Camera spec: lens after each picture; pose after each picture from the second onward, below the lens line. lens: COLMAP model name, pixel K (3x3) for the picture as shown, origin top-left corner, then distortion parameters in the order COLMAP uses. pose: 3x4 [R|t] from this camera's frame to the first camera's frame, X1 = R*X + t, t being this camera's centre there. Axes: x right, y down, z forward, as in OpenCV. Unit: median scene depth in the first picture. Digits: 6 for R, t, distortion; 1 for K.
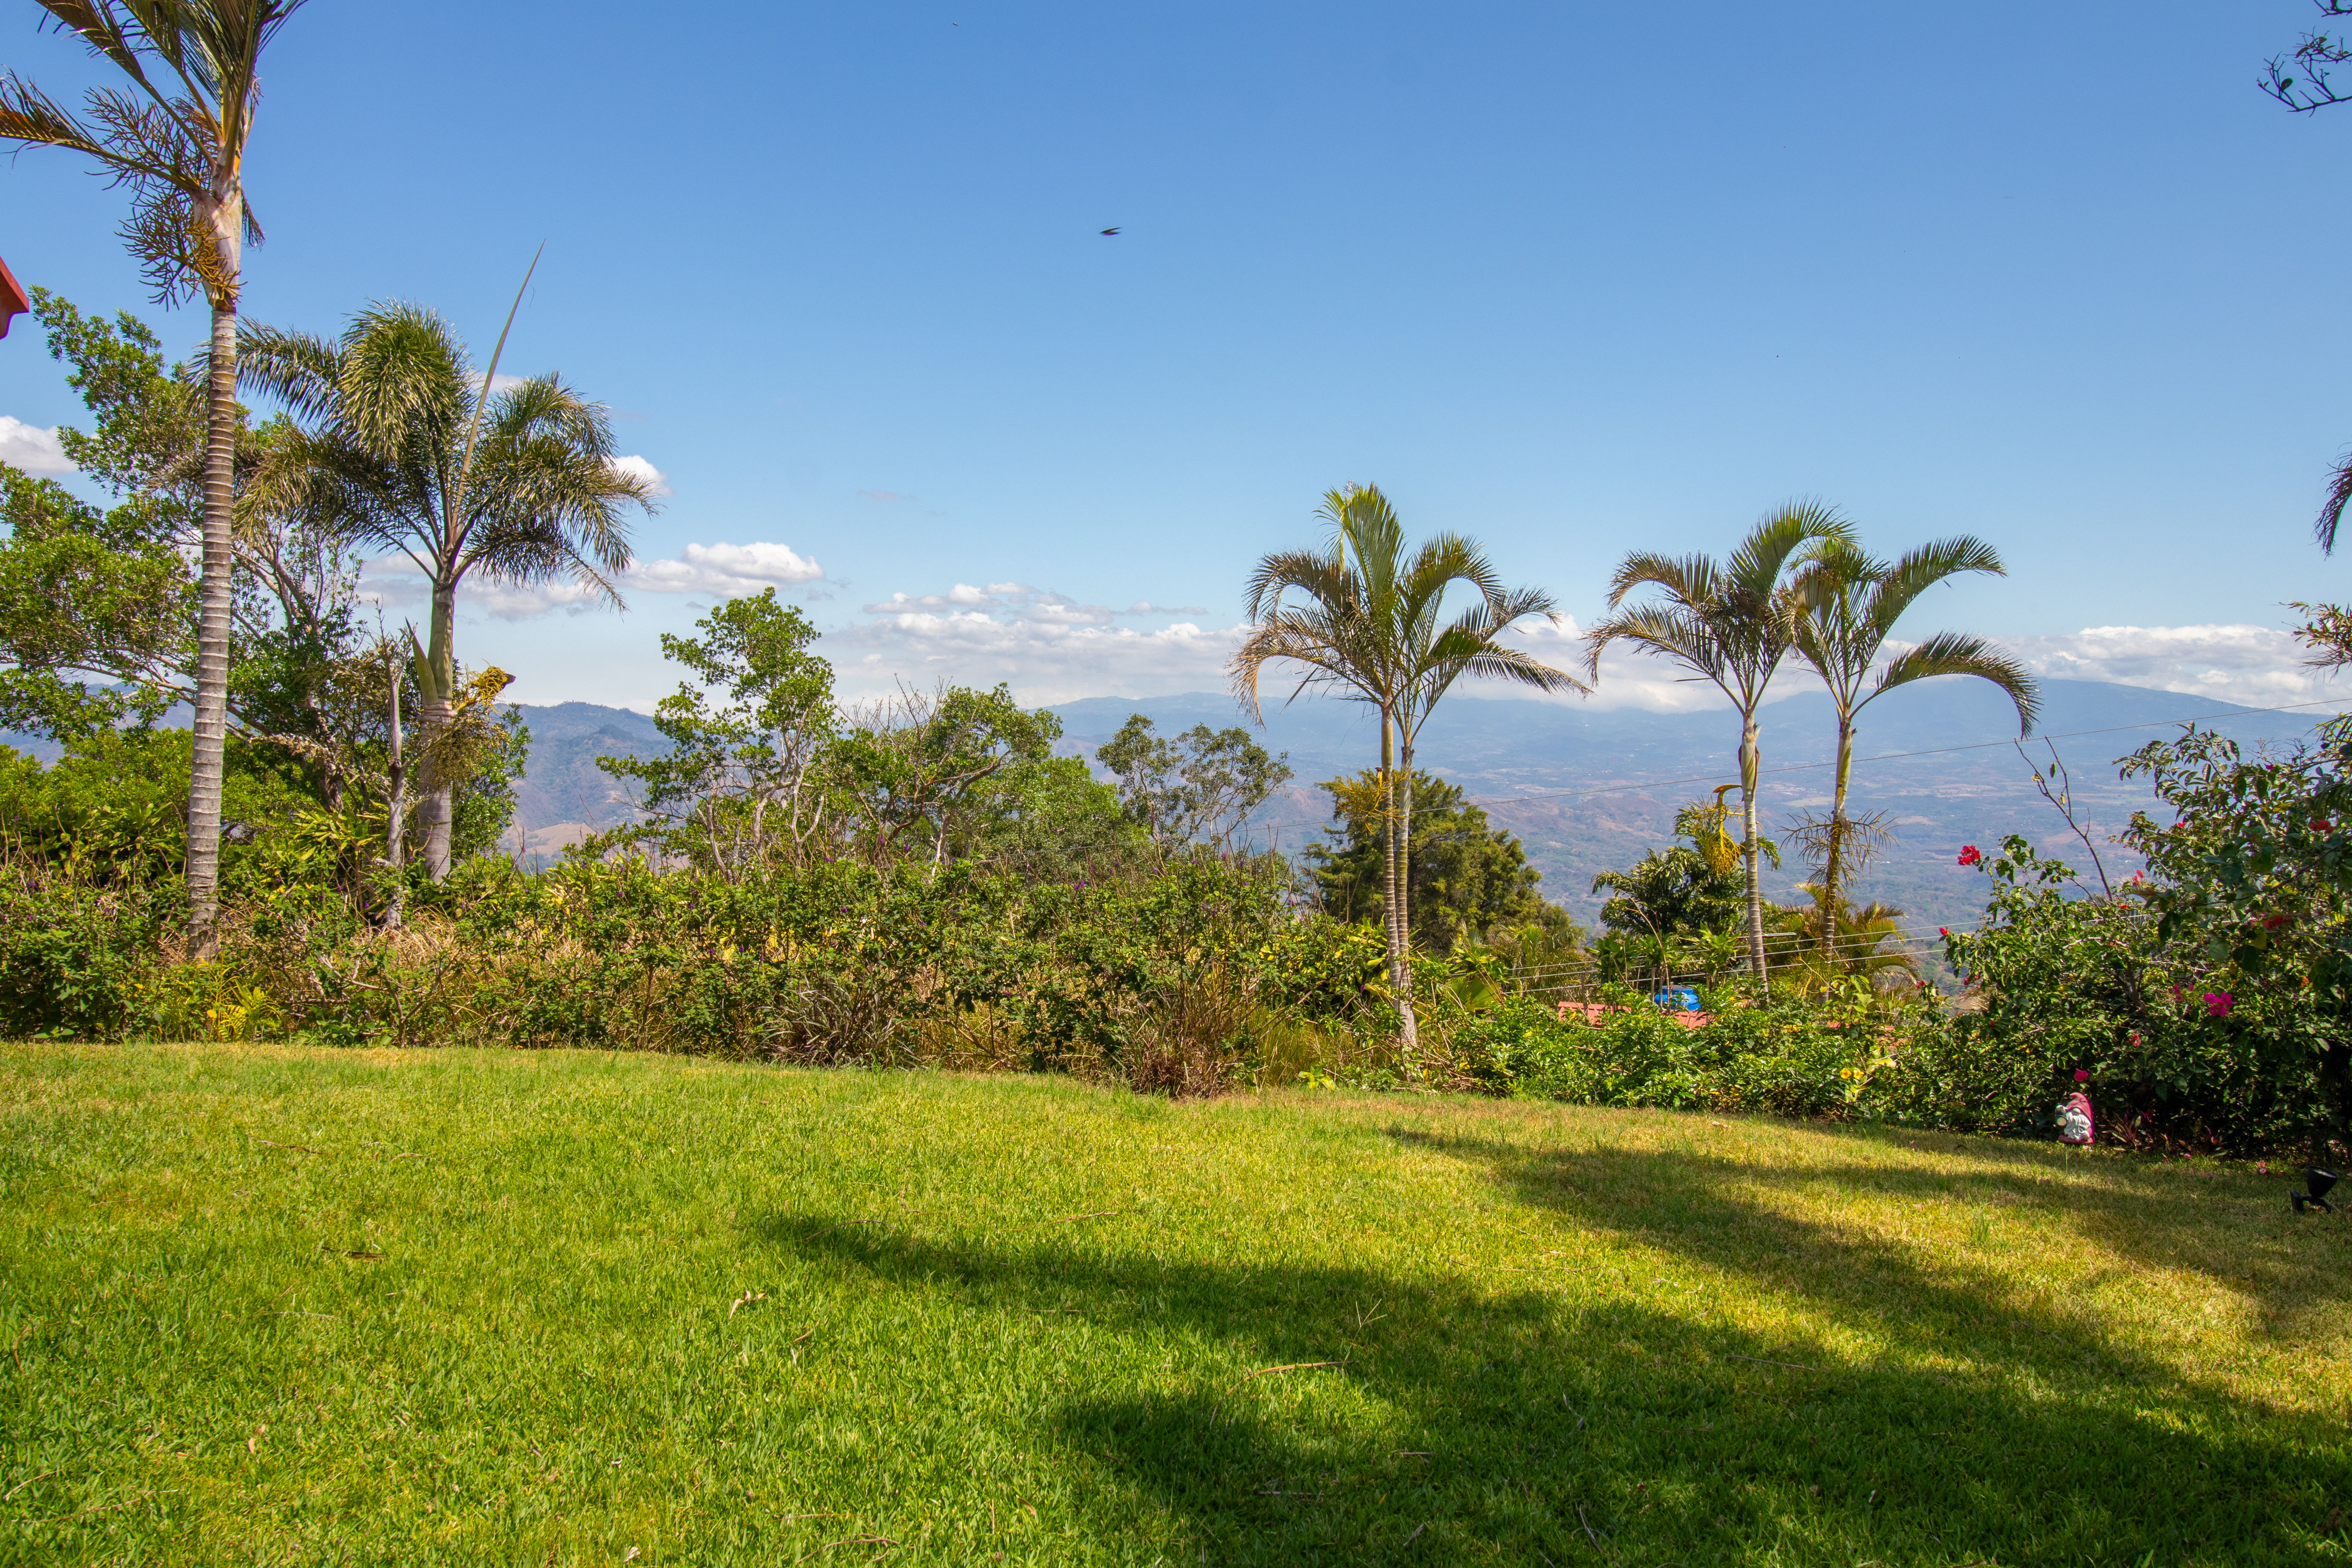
lens RADIAL K [[1870.9, 0, 1167.8], [0, 1870.9, 778.5], [0, 0, 1]] dist [0.057700, 0.003520]
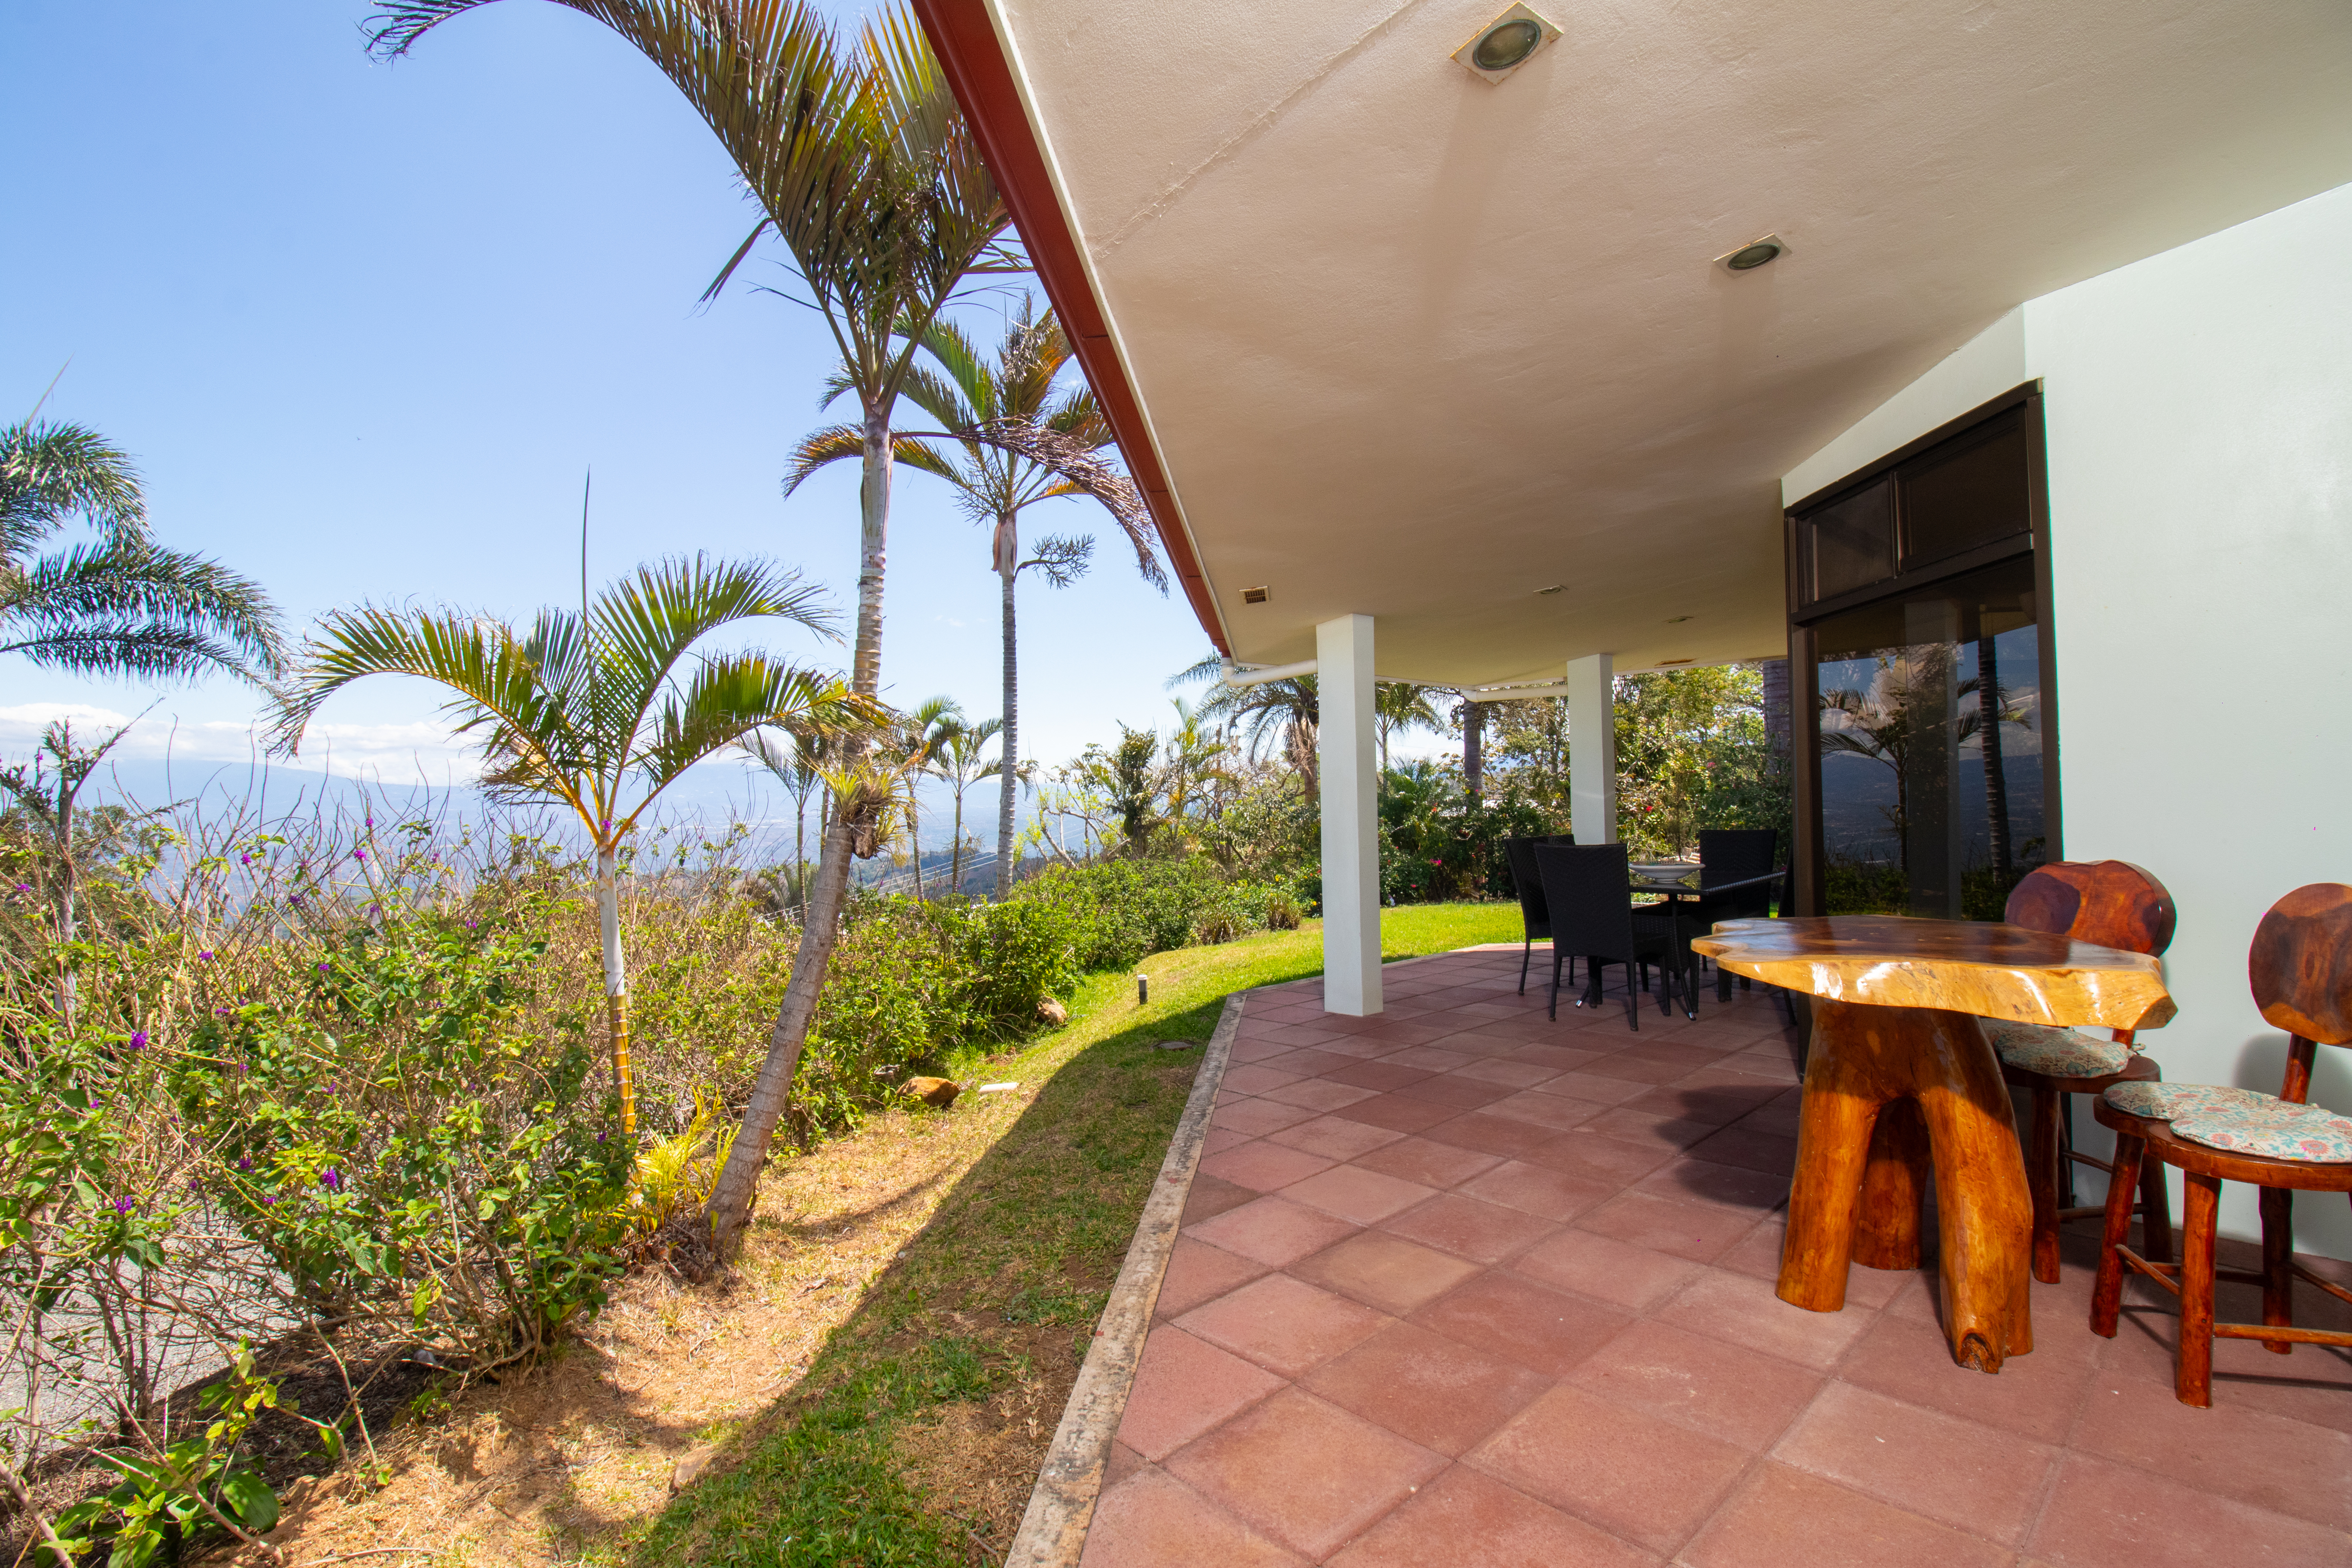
lens RADIAL K [[1097.9, 0, 1178.1], [0, 1097.9, 791.2], [0, 0, 1]] dist [-0.007592, -0.006669]
pose [[0.345535, -0.004756, 0.938394, -0.671631], [0.030669, 0.999510, -0.006228, -0.016157], [-0.937904, 0.030931, 0.345512, 0.249022]]
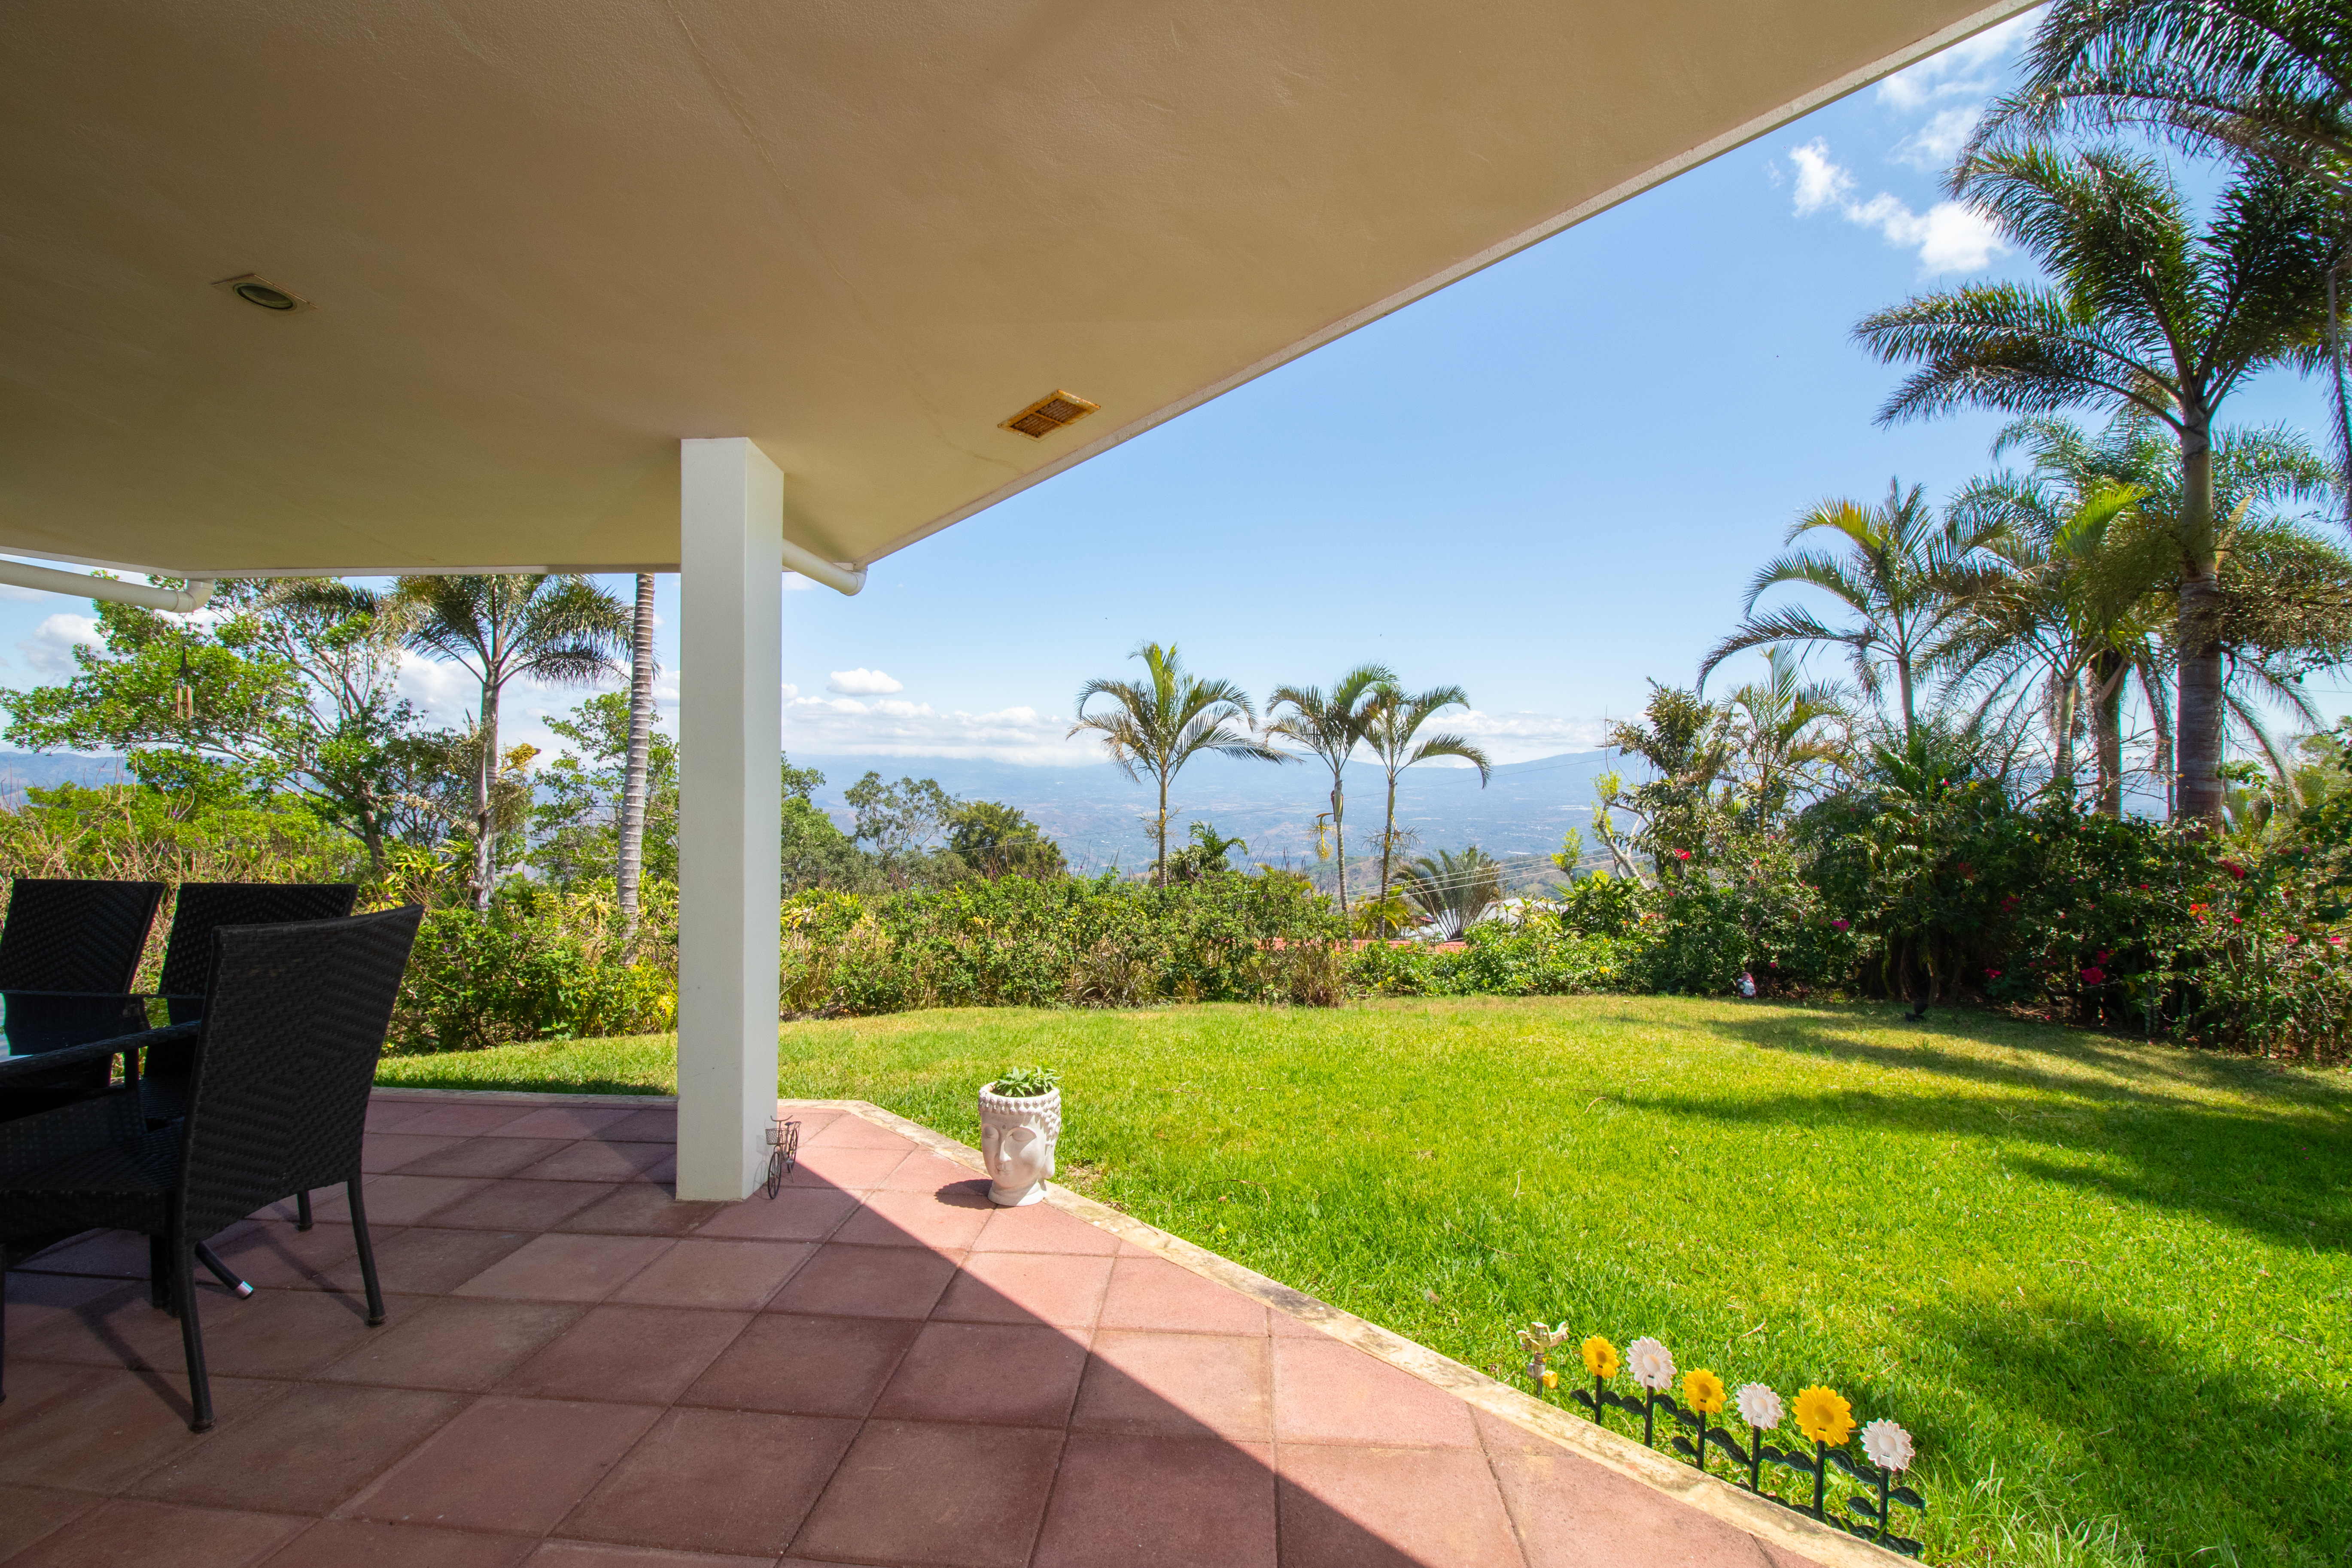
lens RADIAL K [[1097.9, 0, 1184.6], [0, 1097.9, 794.7], [0, 0, 1]] dist [-0.007592, -0.006669]
pose [[0.933351, -0.009580, 0.358838, -0.193030], [0.012281, 0.999911, -0.005249, -0.009912], [-0.358756, 0.009306, 0.933385, 0.046277]]
